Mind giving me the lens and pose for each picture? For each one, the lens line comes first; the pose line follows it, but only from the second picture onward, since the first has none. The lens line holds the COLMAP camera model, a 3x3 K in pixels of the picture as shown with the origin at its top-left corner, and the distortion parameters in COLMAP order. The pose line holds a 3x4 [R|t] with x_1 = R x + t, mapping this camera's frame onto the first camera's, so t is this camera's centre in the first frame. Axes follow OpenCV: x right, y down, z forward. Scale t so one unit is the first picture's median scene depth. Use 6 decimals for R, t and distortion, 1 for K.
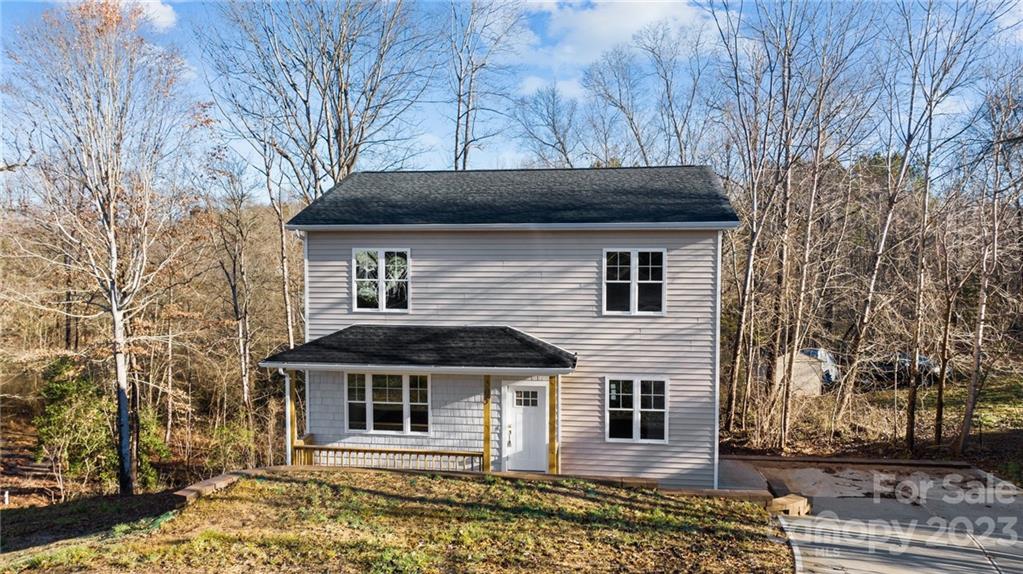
lens RADIAL K [[719.2, 0, 513.5], [0, 719.2, 283.4], [0, 0, 1]] dist [-0.018586, -0.007599]
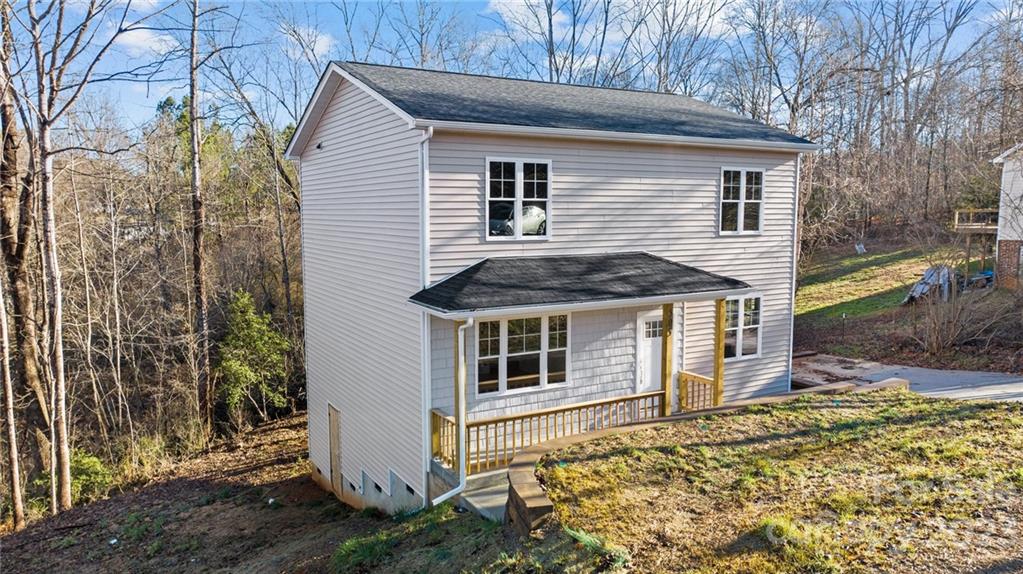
lens RADIAL K [[719.2, 0, 511.5], [0, 719.2, 291.1], [0, 0, 1]] dist [-0.018586, -0.007599]
pose [[0.794779, -0.070408, 0.602801, -0.692749], [0.026187, 0.996301, 0.081842, 0.031822], [-0.606334, -0.049260, 0.793683, 0.388655]]
